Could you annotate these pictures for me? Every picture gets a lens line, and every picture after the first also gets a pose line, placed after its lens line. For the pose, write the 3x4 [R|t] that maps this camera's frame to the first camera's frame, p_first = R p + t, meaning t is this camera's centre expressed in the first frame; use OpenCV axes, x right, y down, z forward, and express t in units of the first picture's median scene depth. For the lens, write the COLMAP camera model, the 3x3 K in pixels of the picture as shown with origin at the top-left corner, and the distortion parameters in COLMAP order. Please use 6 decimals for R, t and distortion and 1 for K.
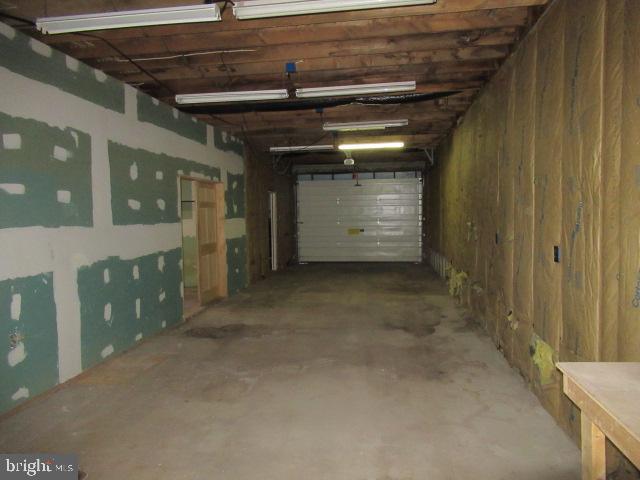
lens RADIAL K [[482.8, 0, 319.9], [0, 482.8, 239.6], [0, 0, 1]] dist [0.001956, 0.001406]
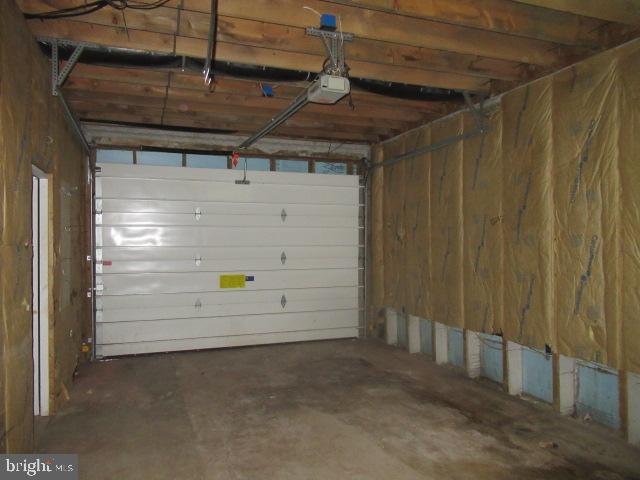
lens RADIAL K [[482.8, 0, 319.1], [0, 482.8, 240.1], [0, 0, 1]] dist [0.001956, 0.001406]
pose [[0.874834, 0.015488, 0.484175, -0.080759], [0.012659, 0.998417, -0.054810, -0.029395], [-0.484257, 0.054079, 0.873253, 0.553183]]
